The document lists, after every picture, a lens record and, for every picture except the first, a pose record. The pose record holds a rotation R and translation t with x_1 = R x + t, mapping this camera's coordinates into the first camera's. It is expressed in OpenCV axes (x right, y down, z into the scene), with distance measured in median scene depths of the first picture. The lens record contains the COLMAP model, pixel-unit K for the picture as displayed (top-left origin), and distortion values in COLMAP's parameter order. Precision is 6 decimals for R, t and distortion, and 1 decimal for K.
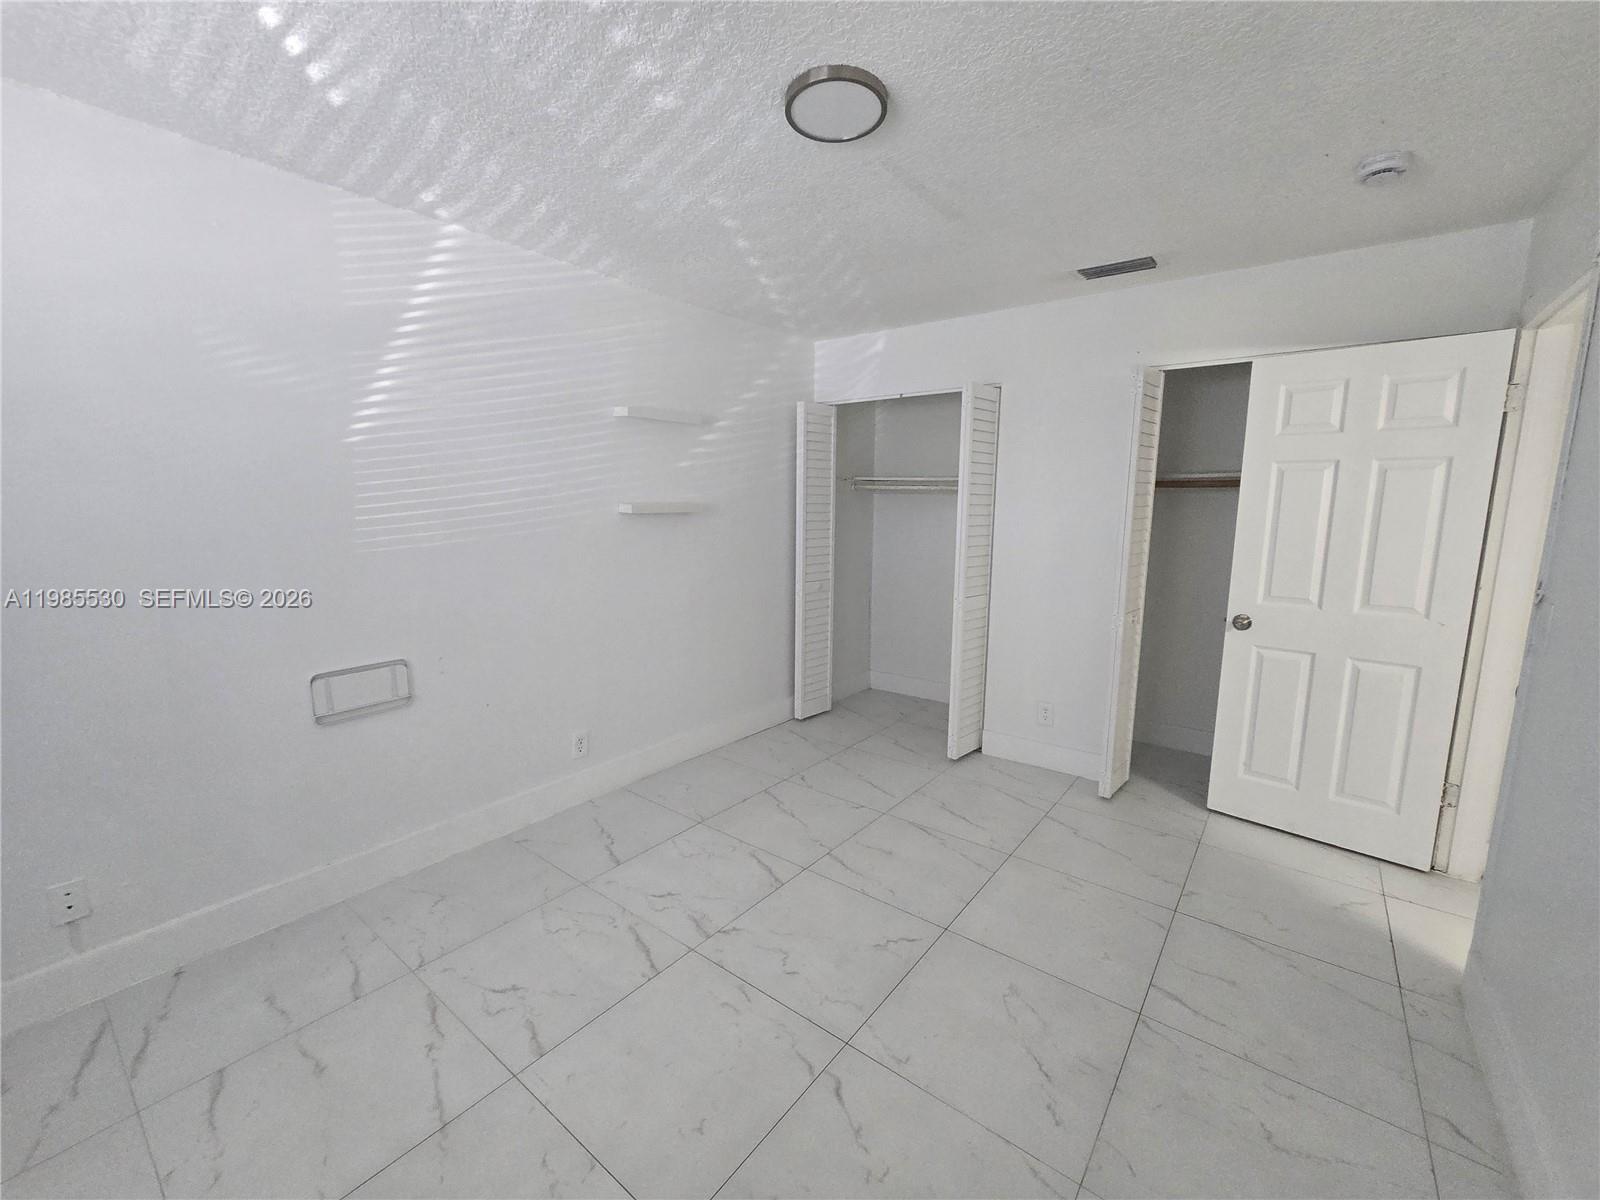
lens RADIAL K [[656.8, 0, 803.5], [0, 656.8, 599.8], [0, 0, 1]] dist [-0.011001, 0.004037]
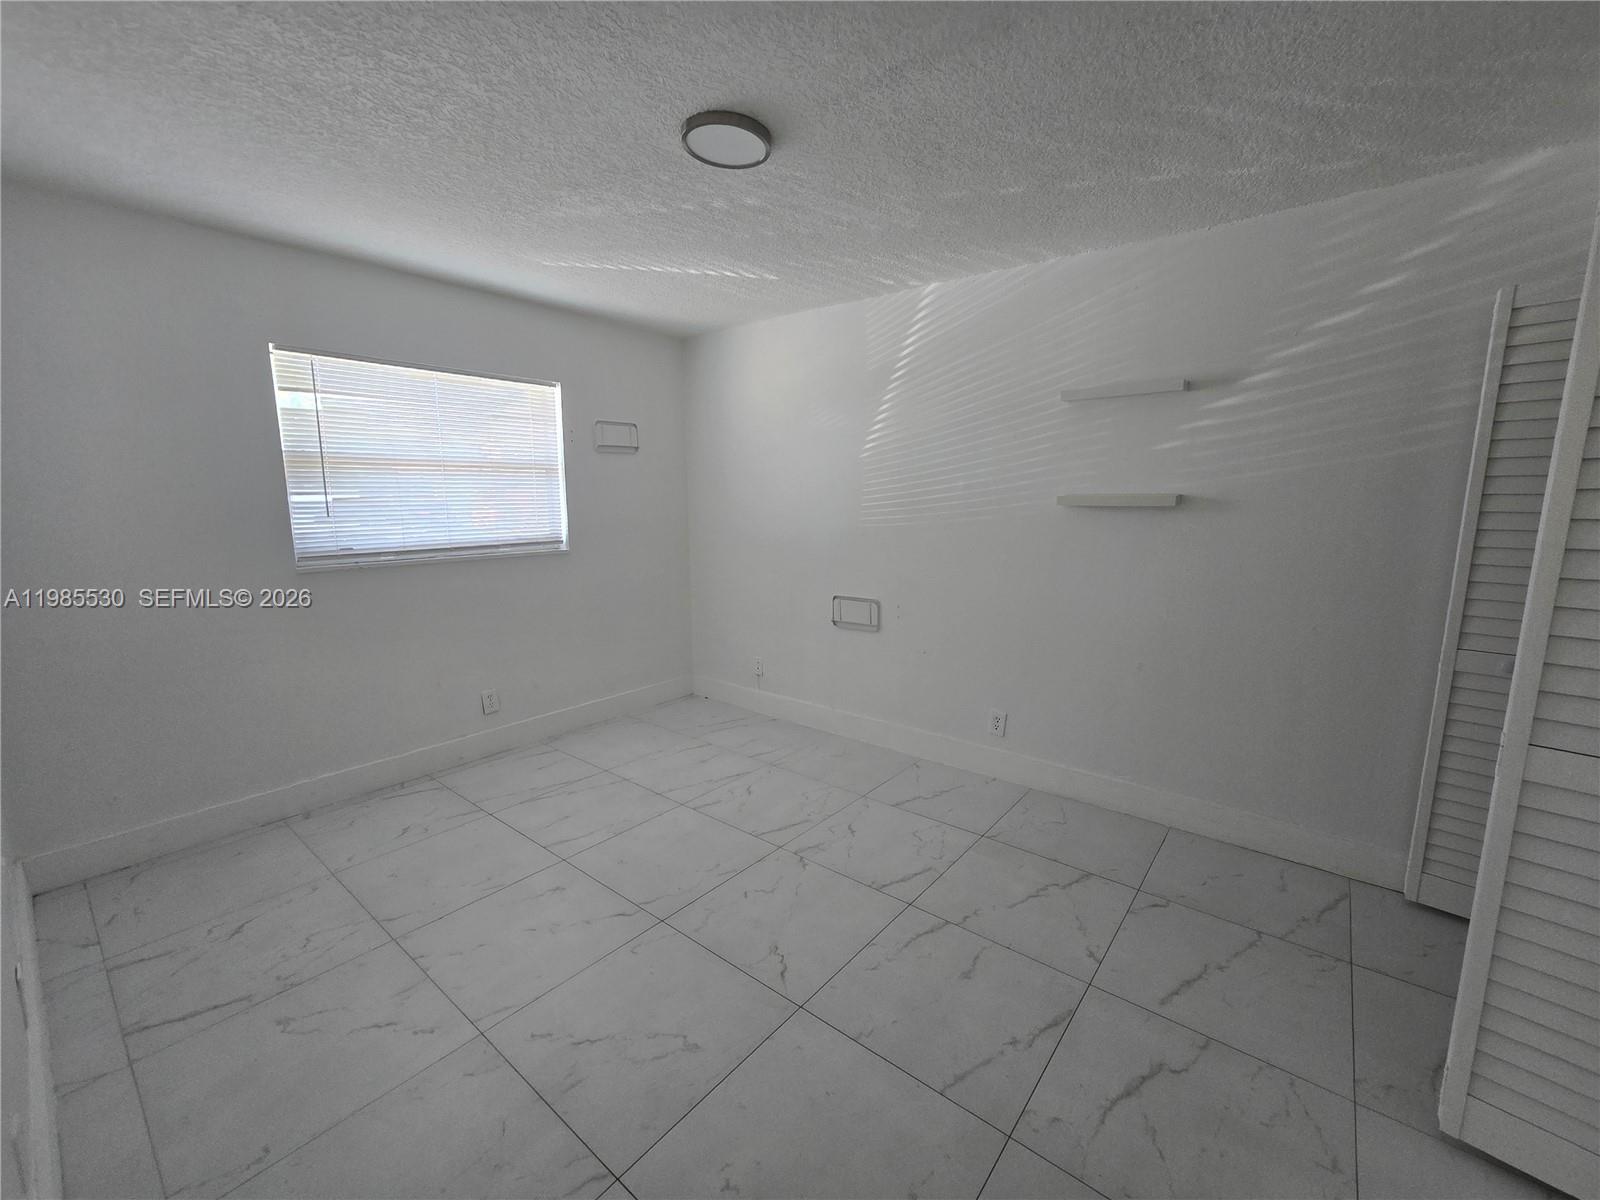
lens RADIAL K [[654.7, 0, 808.9], [0, 654.7, 595.6], [0, 0, 1]] dist [-0.001366, -0.000374]
pose [[-0.015902, 0.142041, -0.989733, 0.746540], [-0.150656, 0.978217, 0.142808, -0.094117], [0.988458, 0.151381, 0.005844, 0.723703]]
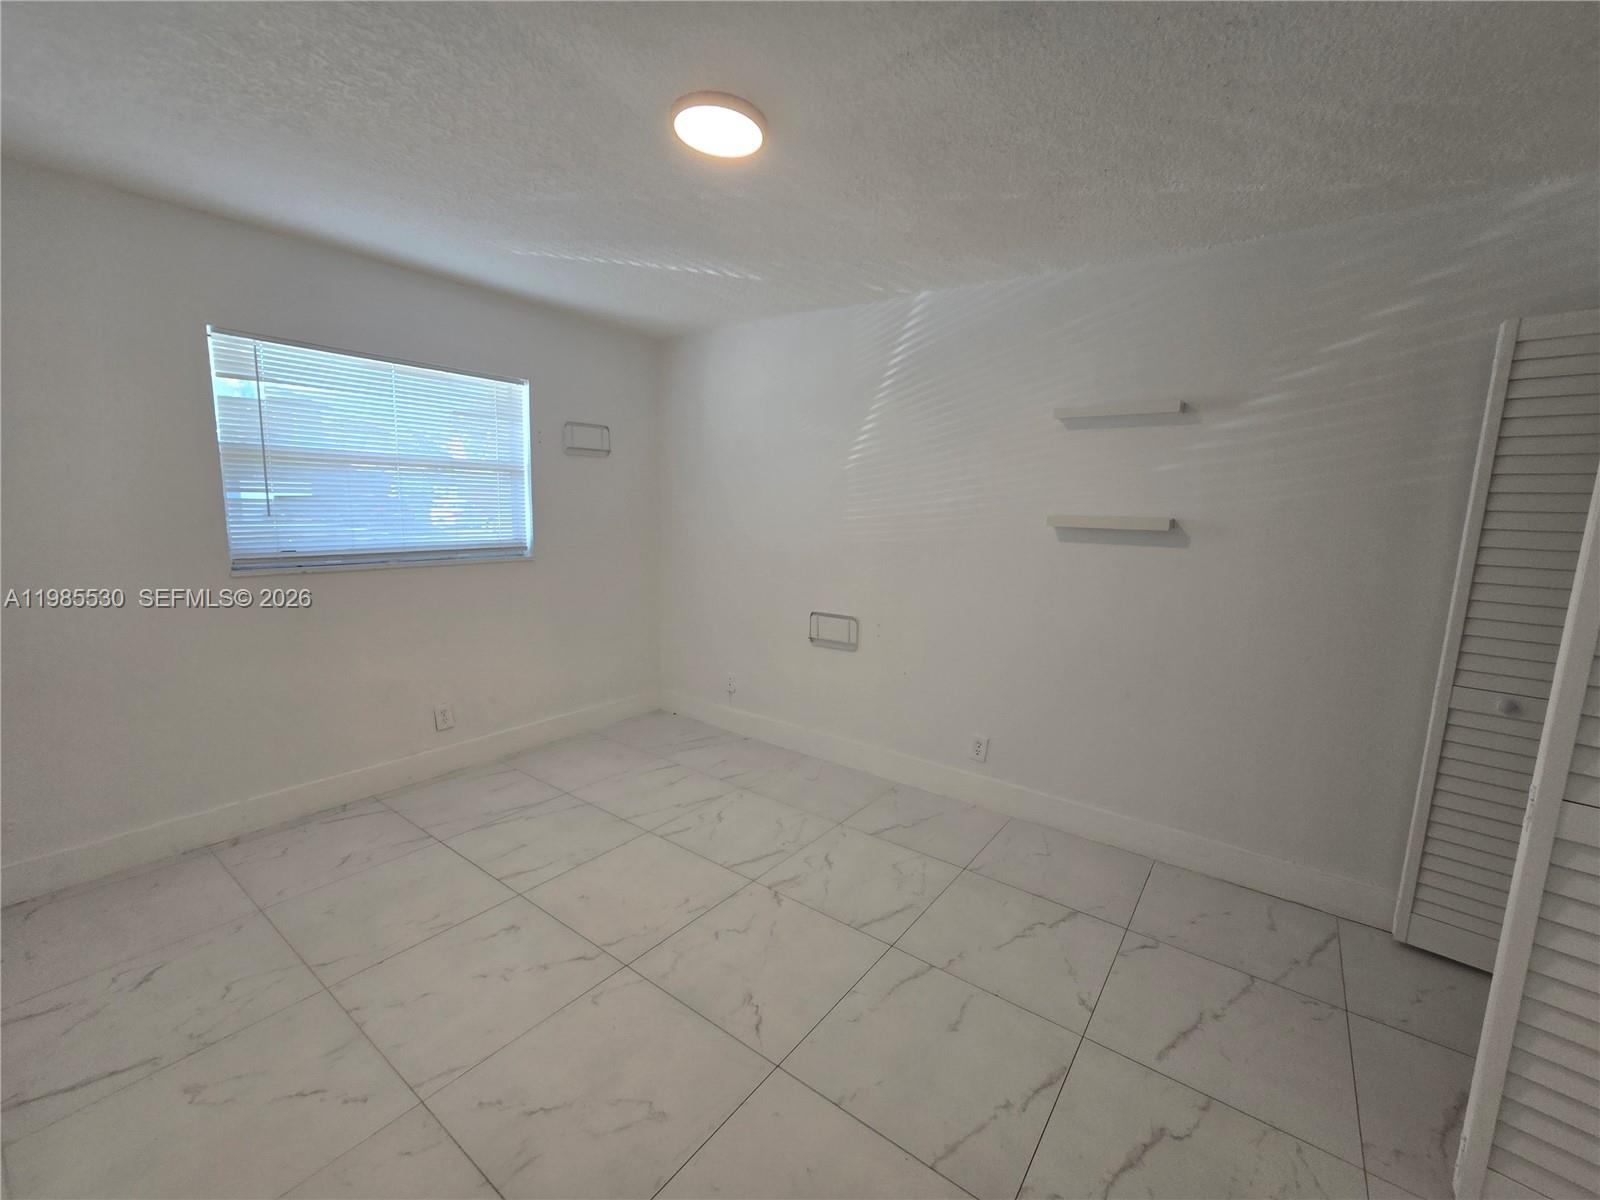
lens RADIAL K [[656.8, 0, 803.5], [0, 656.8, 599.8], [0, 0, 1]] dist [-0.011001, 0.004037]
pose [[0.022542, 0.136678, -0.990359, 0.696314], [-0.179757, 0.975021, 0.130470, -0.098093], [0.983453, 0.175083, 0.046548, 0.702598]]
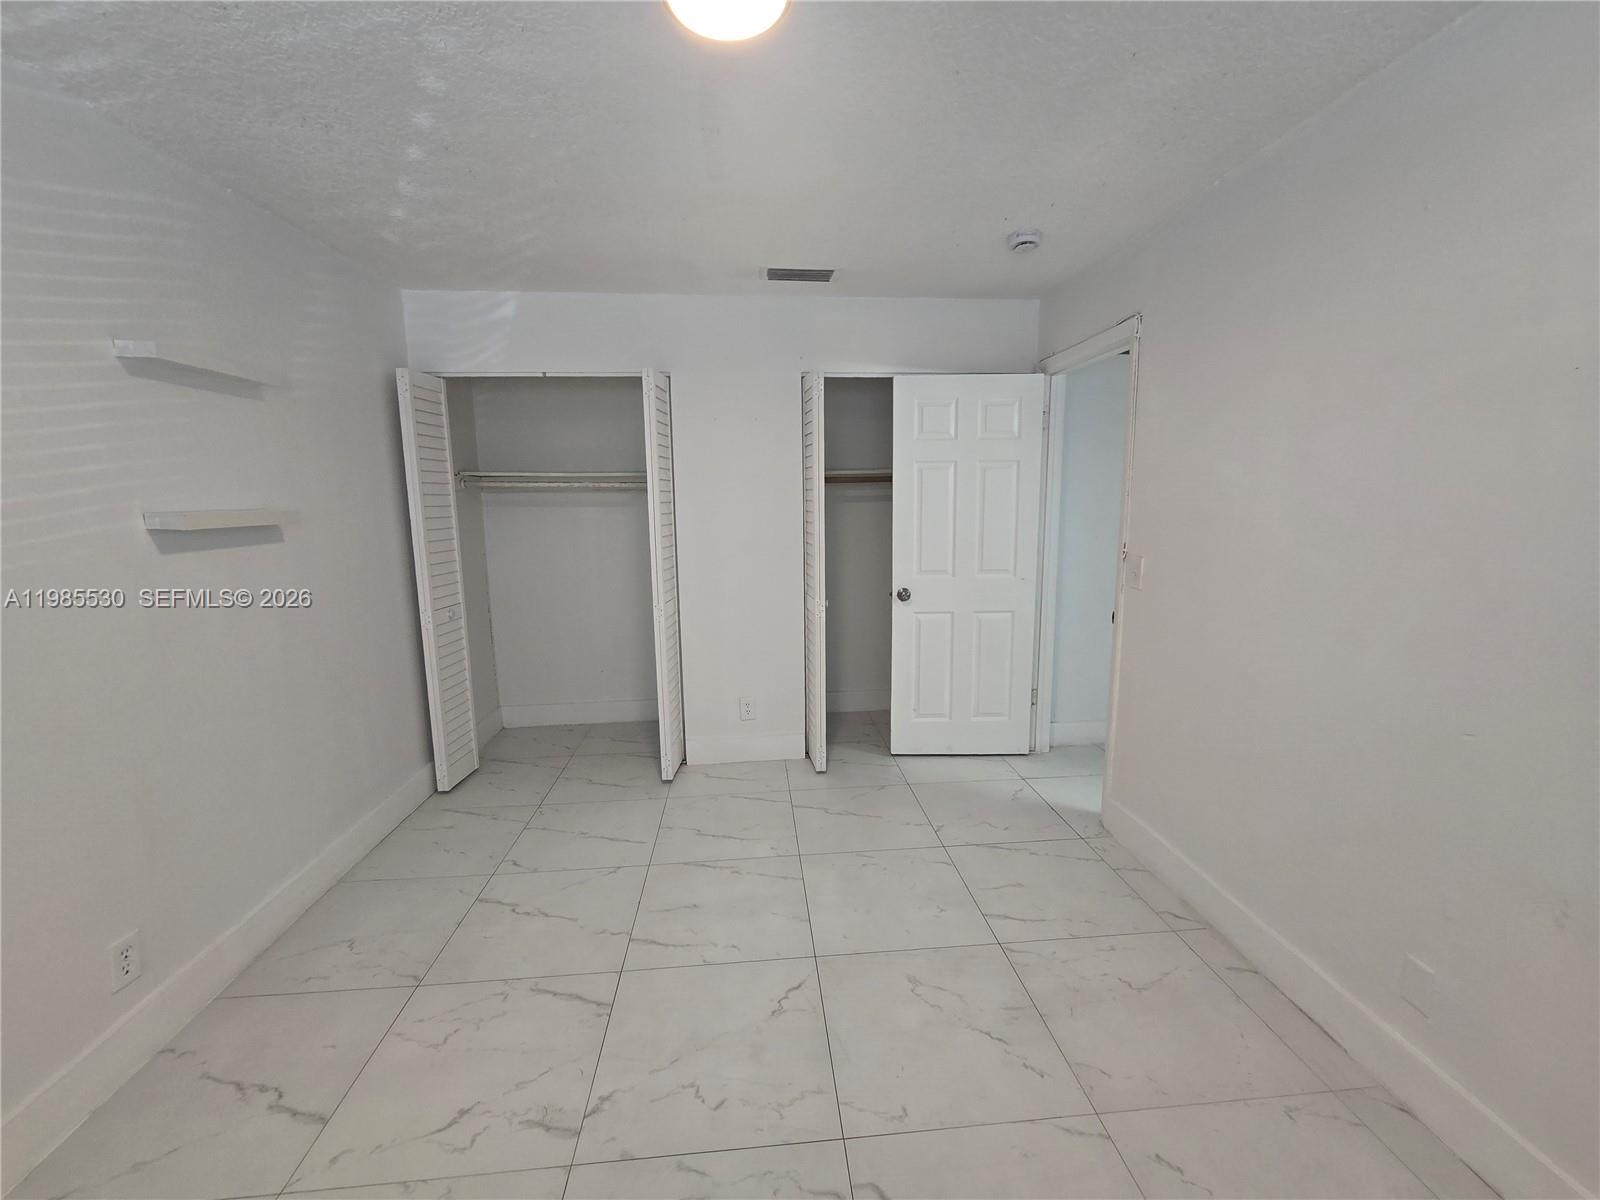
lens RADIAL K [[656.8, 0, 803.5], [0, 656.8, 599.8], [0, 0, 1]] dist [-0.011001, 0.004037]
pose [[0.731052, -0.120944, 0.671518, -0.280445], [0.118415, 0.991720, 0.049700, -0.038562], [-0.671968, 0.043184, 0.739320, 0.233842]]
